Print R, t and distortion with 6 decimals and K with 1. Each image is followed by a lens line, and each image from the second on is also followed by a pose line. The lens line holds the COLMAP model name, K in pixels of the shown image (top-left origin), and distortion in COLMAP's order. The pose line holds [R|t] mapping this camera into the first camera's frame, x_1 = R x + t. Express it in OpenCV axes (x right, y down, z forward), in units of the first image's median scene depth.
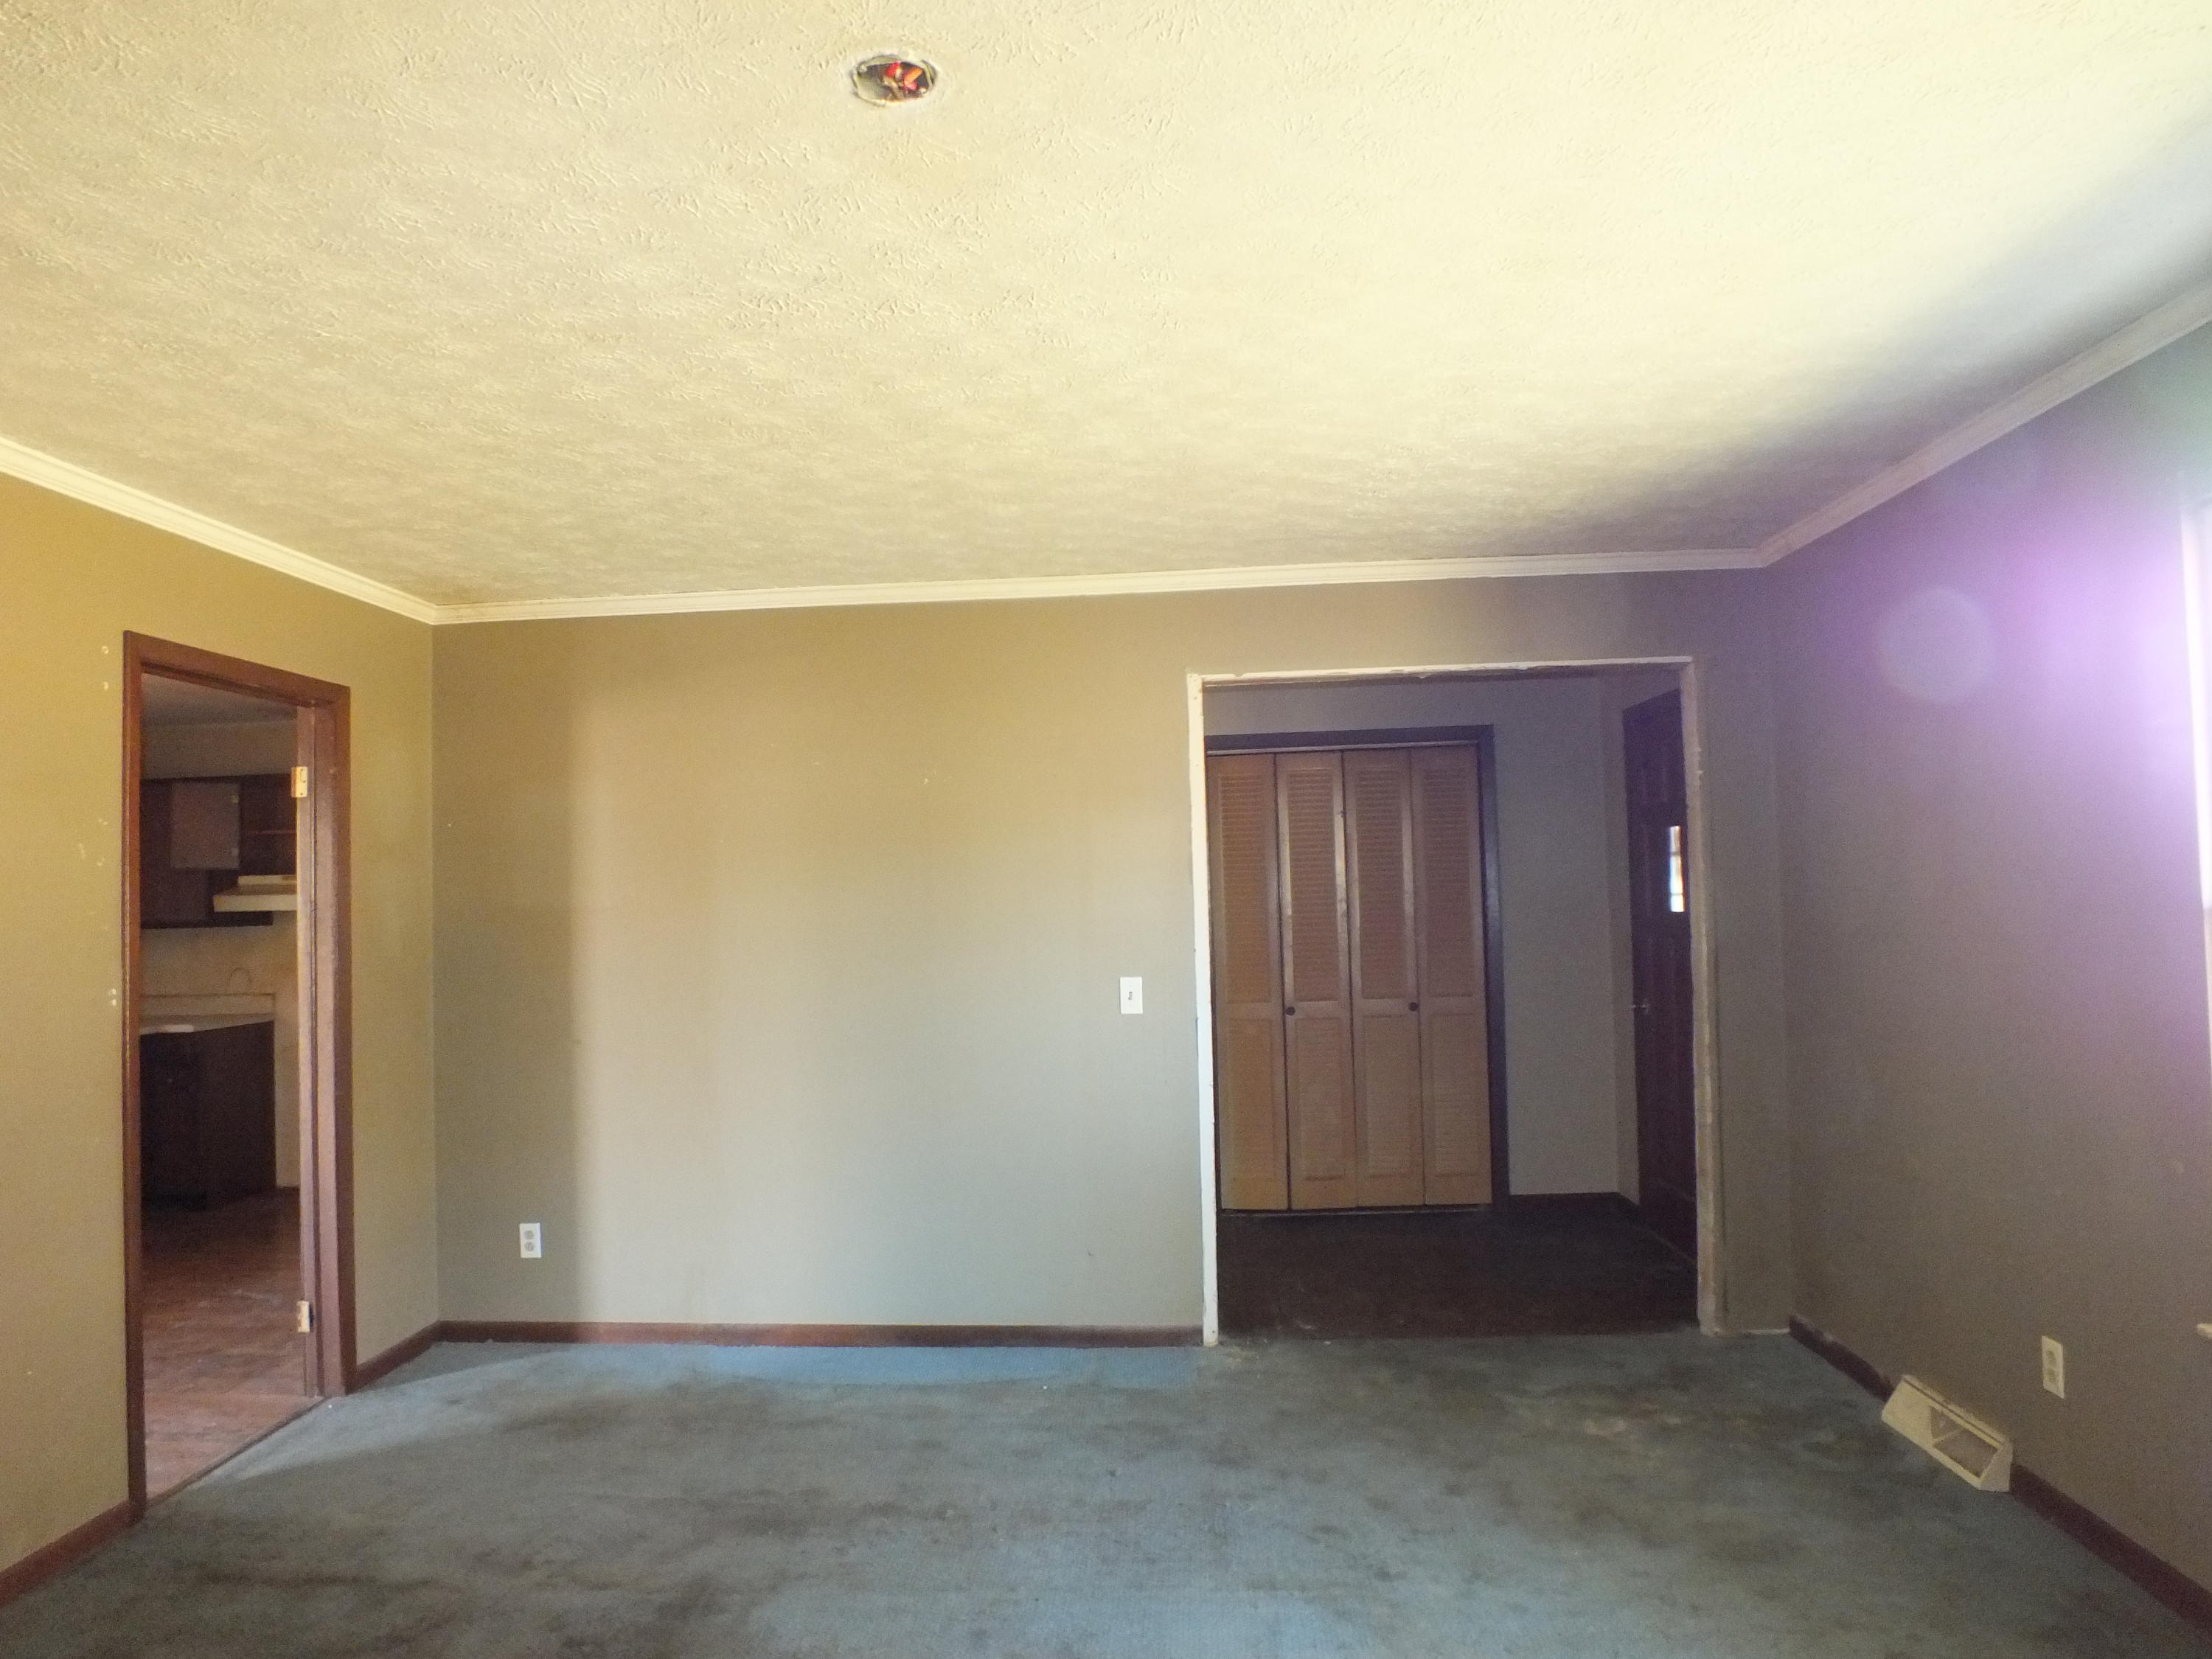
lens RADIAL K [[1422.6, 0, 1107.8], [0, 1422.6, 841.6], [0, 0, 1]] dist [-0.058664, 0.002149]
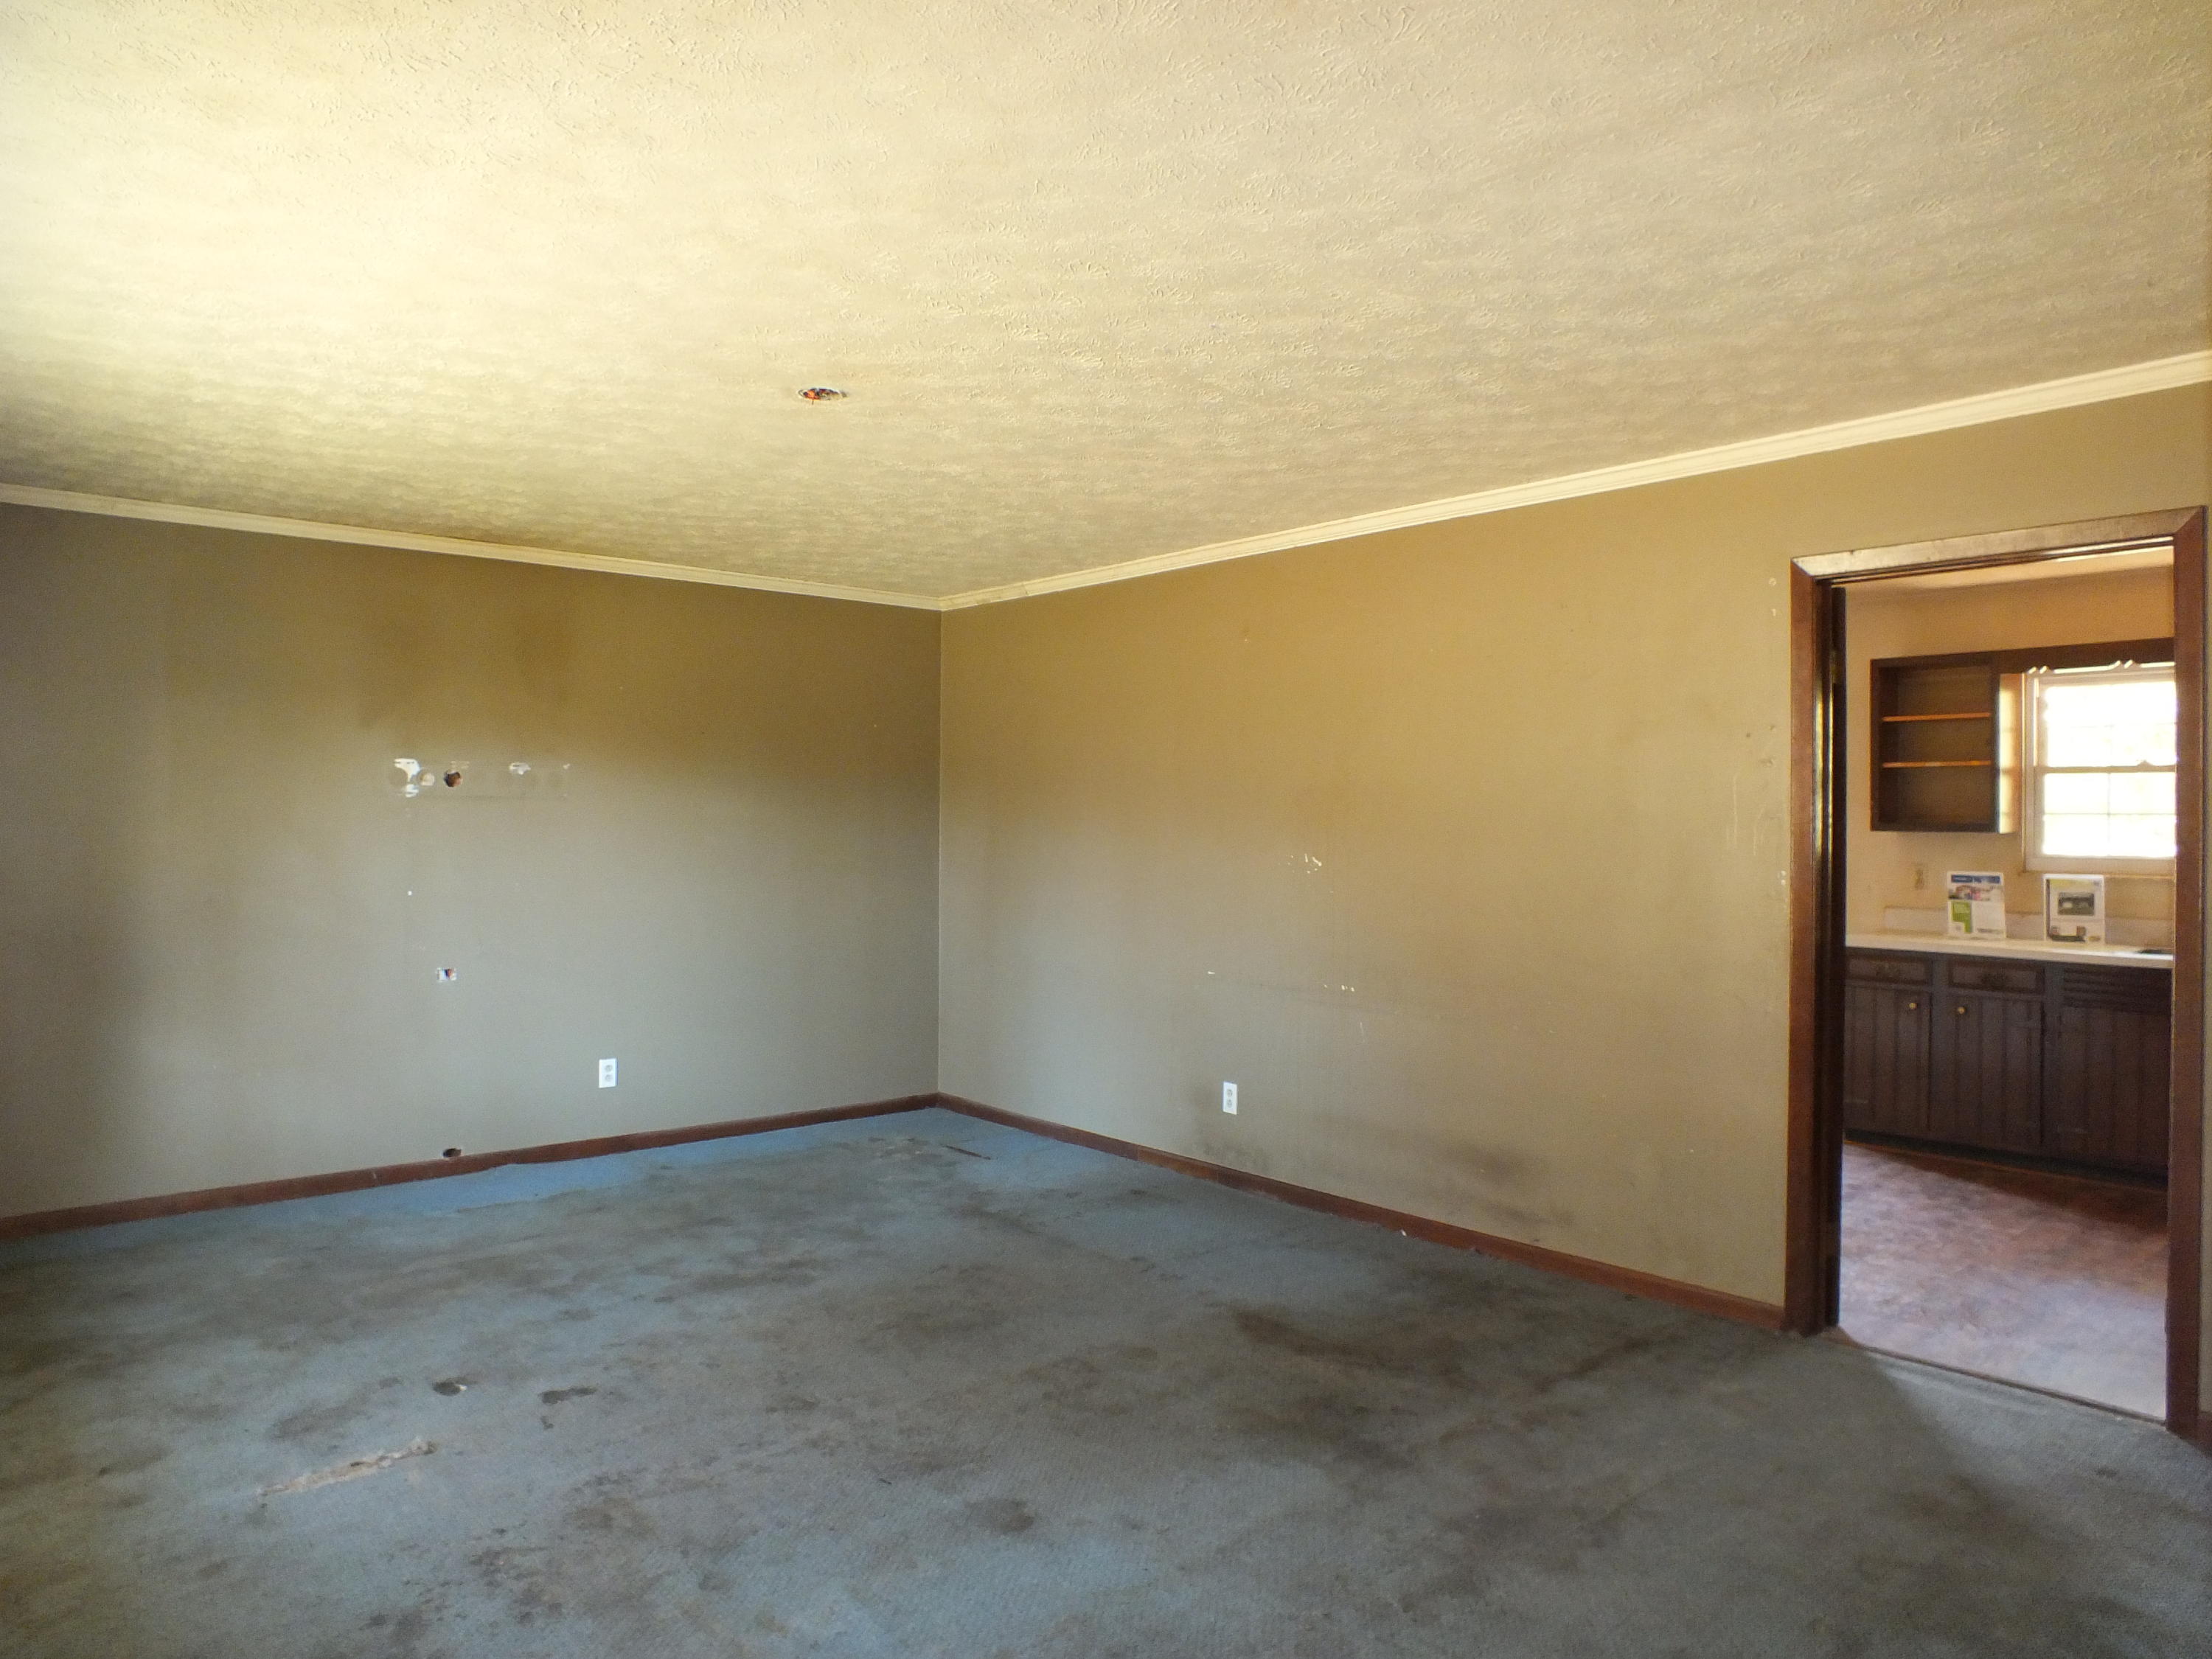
lens RADIAL K [[1459.7, 0, 1106.0], [0, 1459.7, 829.5], [0, 0, 1]] dist [-0.021828, 0.000037]
pose [[-0.721159, 0.026862, -0.692249, 0.574005], [0.038748, 0.999248, -0.001591, 0.054453], [0.691685, -0.027971, -0.721657, 1.573552]]
